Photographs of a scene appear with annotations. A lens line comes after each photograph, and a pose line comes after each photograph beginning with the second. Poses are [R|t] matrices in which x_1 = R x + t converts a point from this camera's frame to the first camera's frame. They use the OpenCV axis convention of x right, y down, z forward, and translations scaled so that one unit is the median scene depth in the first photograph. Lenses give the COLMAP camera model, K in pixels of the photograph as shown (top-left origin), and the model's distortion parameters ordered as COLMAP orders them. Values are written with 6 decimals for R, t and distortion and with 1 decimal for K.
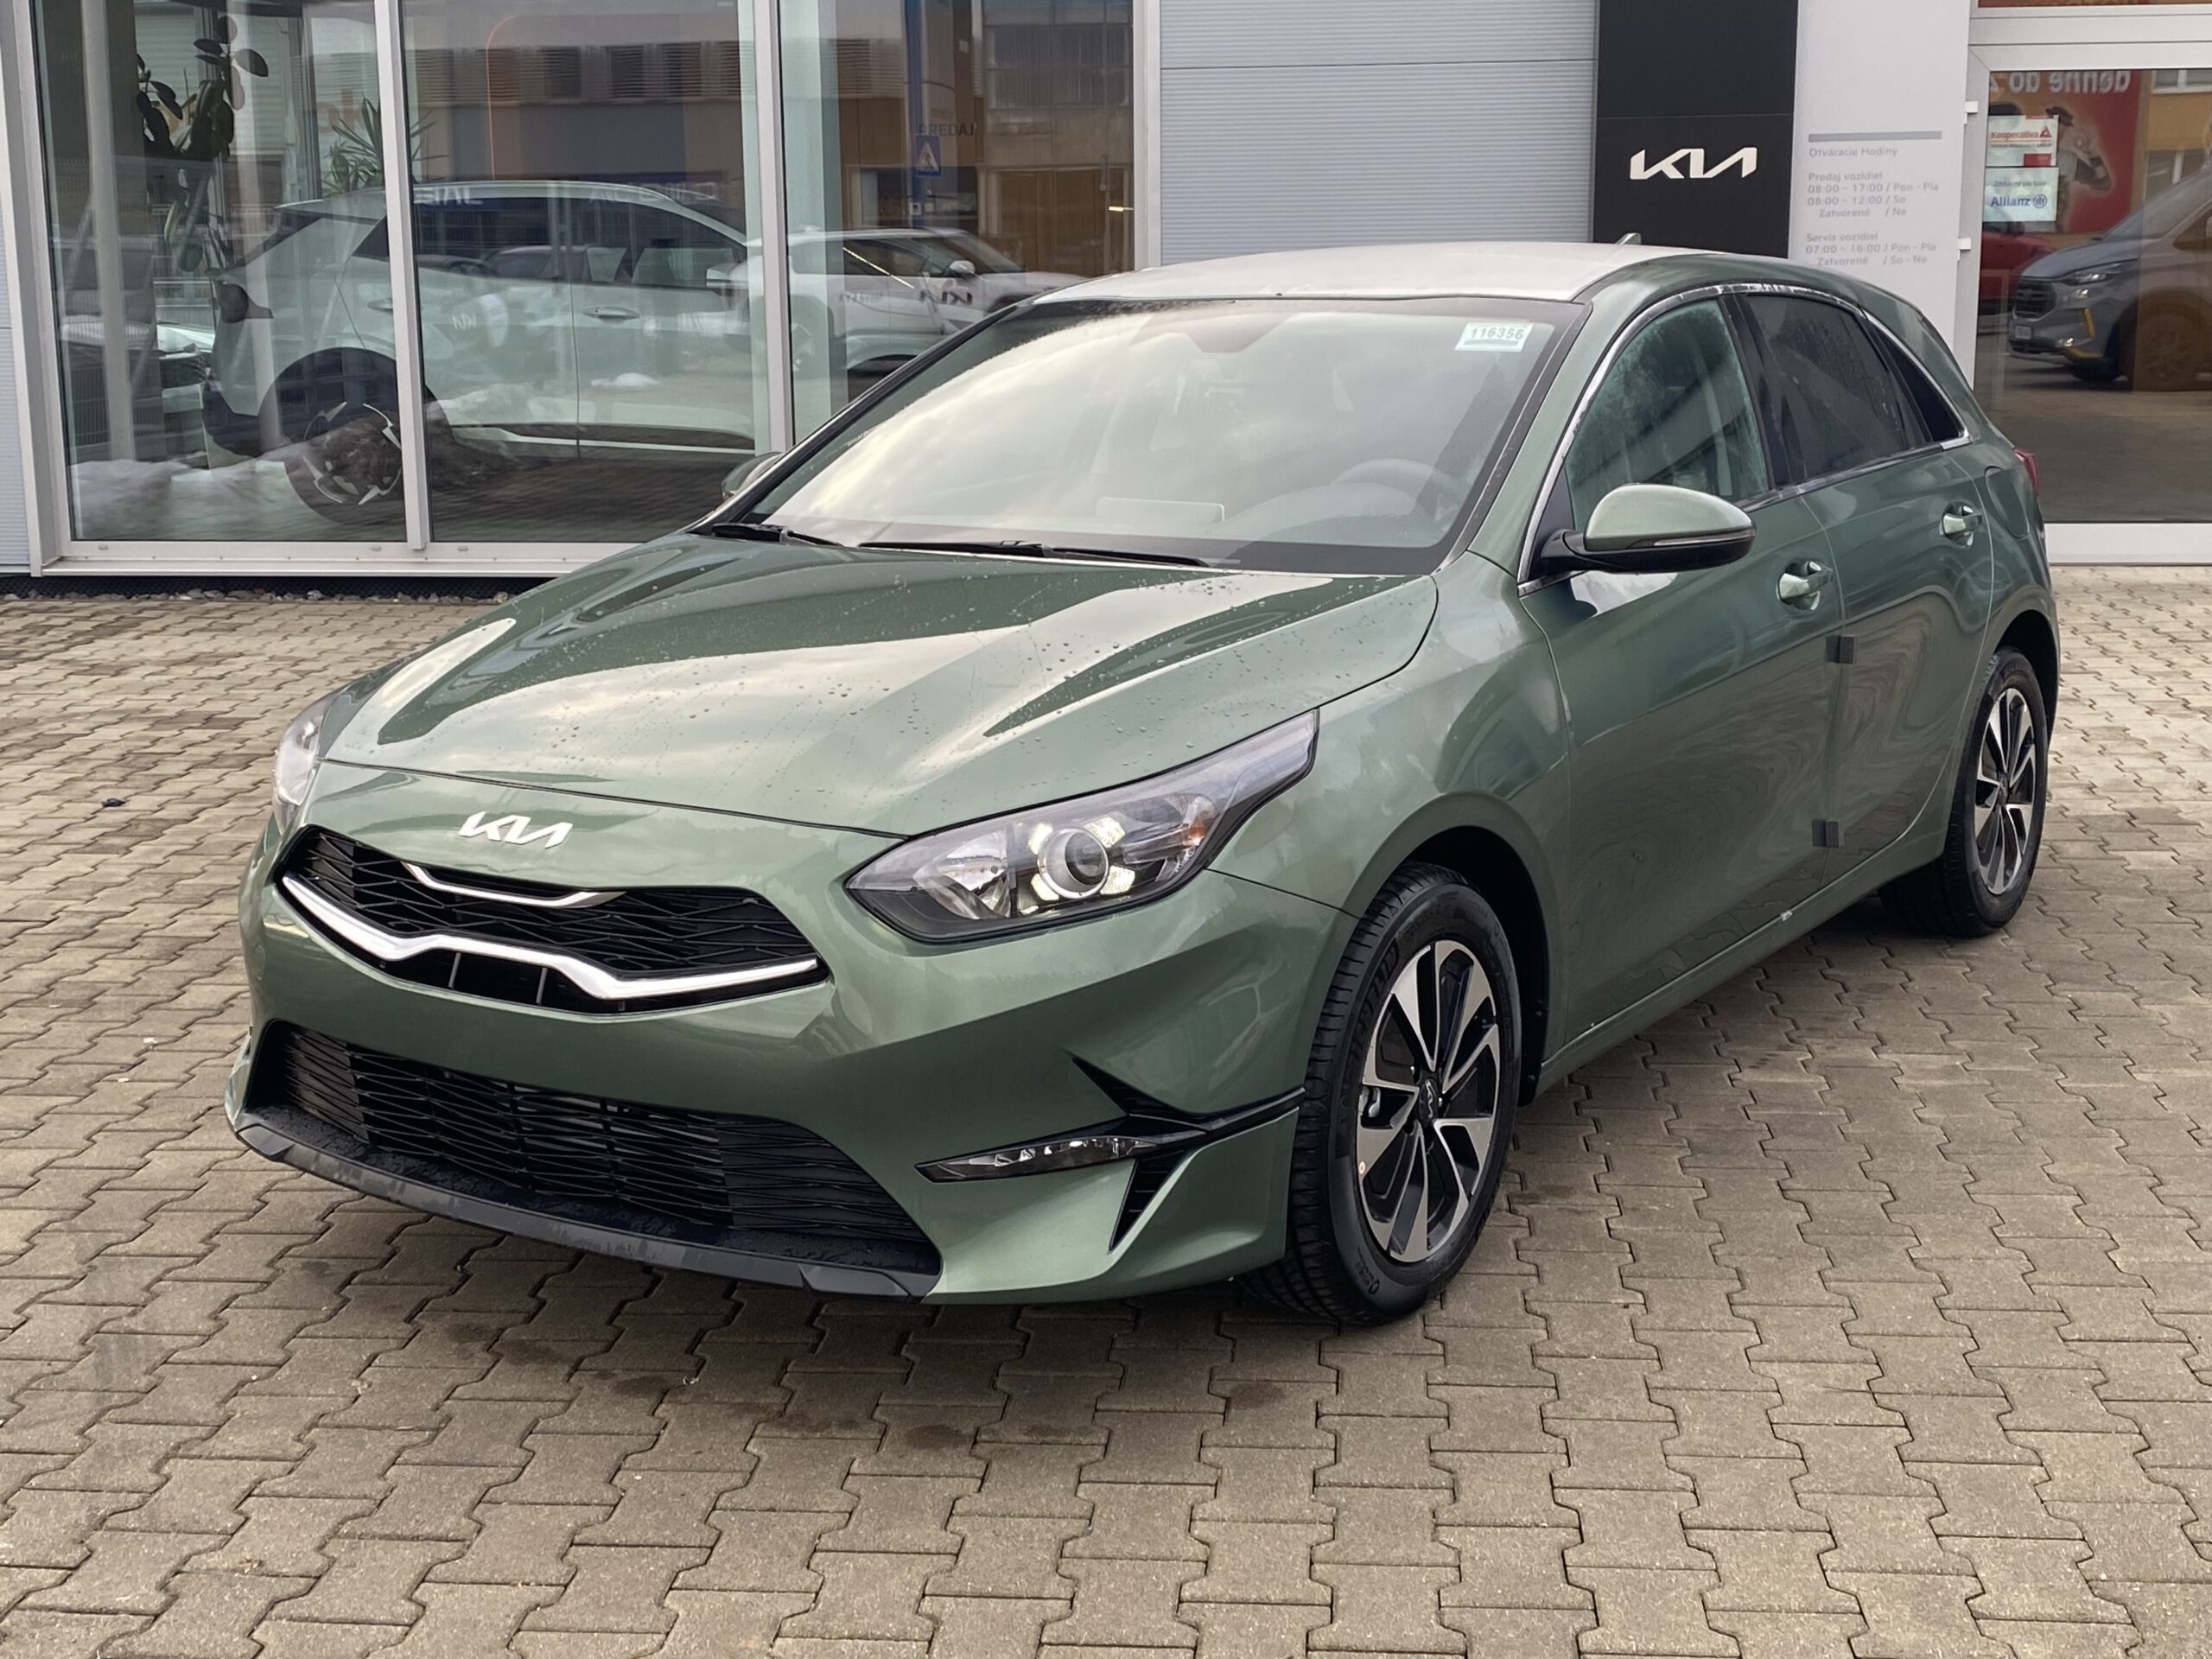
lens RADIAL K [[2731.3, 0, 1097.8], [0, 2731.3, 818.0], [0, 0, 1]] dist [0.038709, 0.000000]
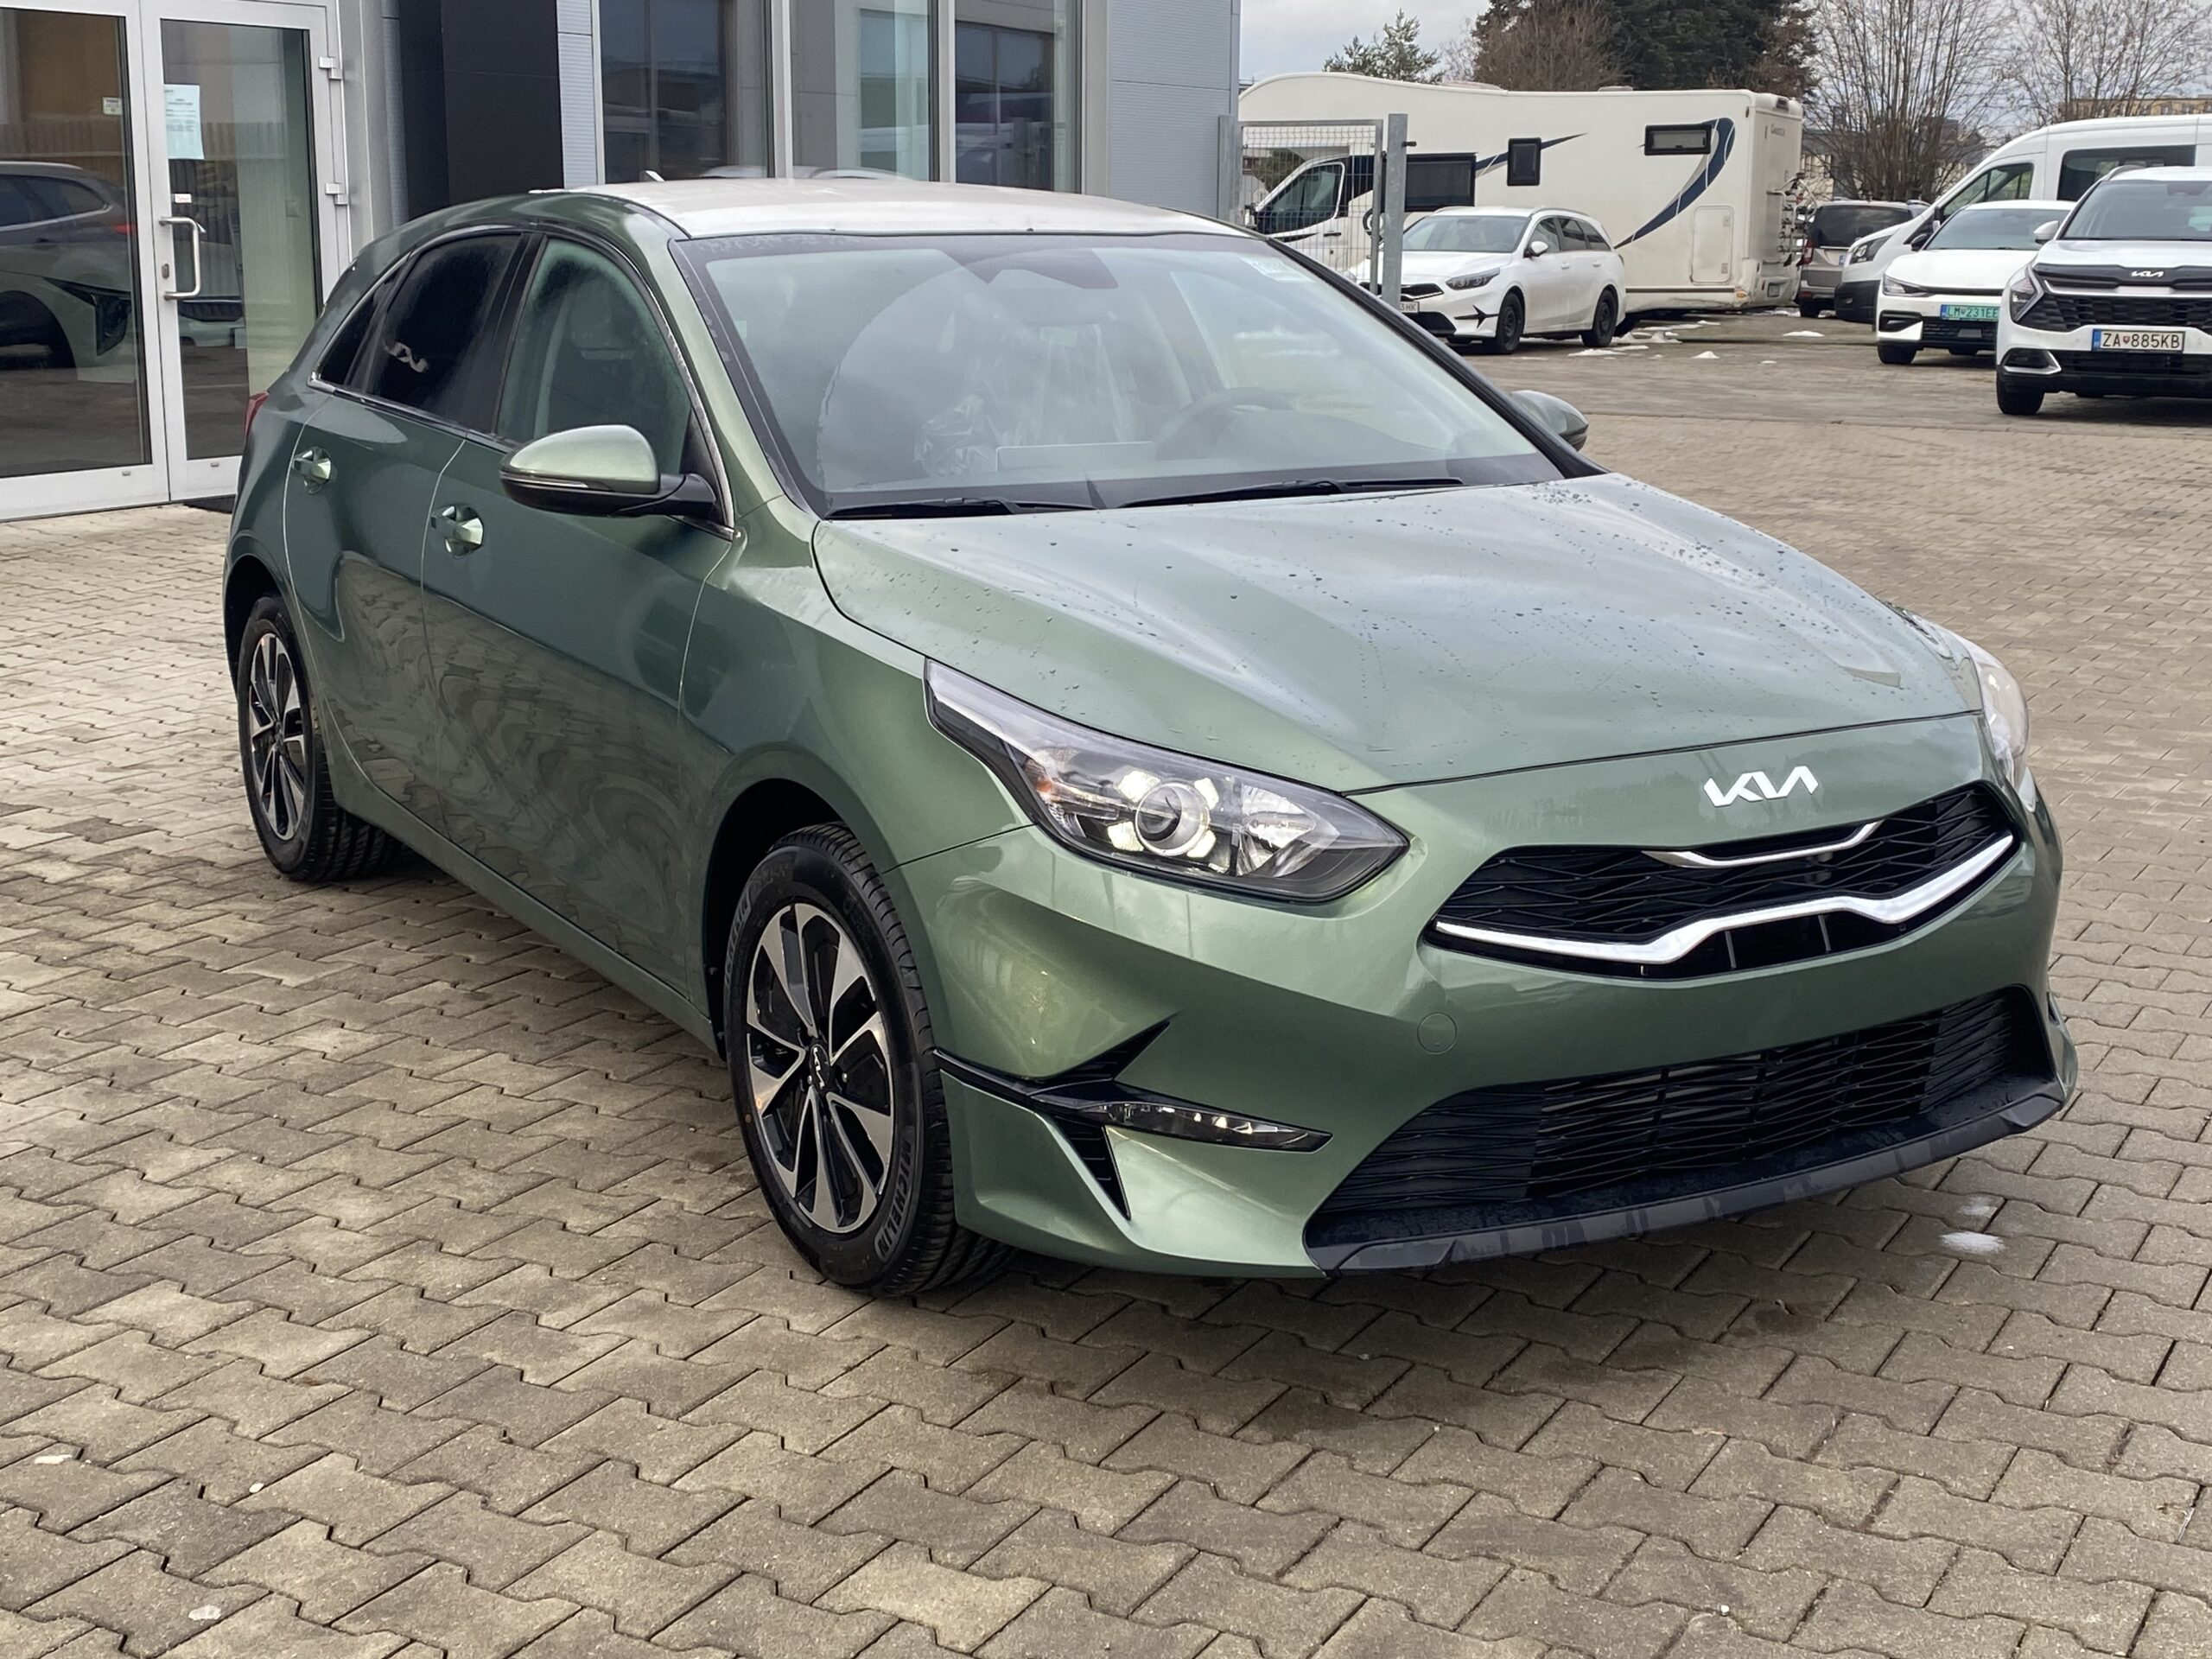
lens RADIAL K [[2731.3, 0, 1101.4], [0, 2731.3, 835.5], [0, 0, 1]] dist [0.038709, 0.000000]
pose [[0.427107, -0.189121, 0.884202, -1.123766], [0.169377, 0.977306, 0.127219, -0.135108], [-0.888195, 0.095428, 0.449447, 0.754620]]
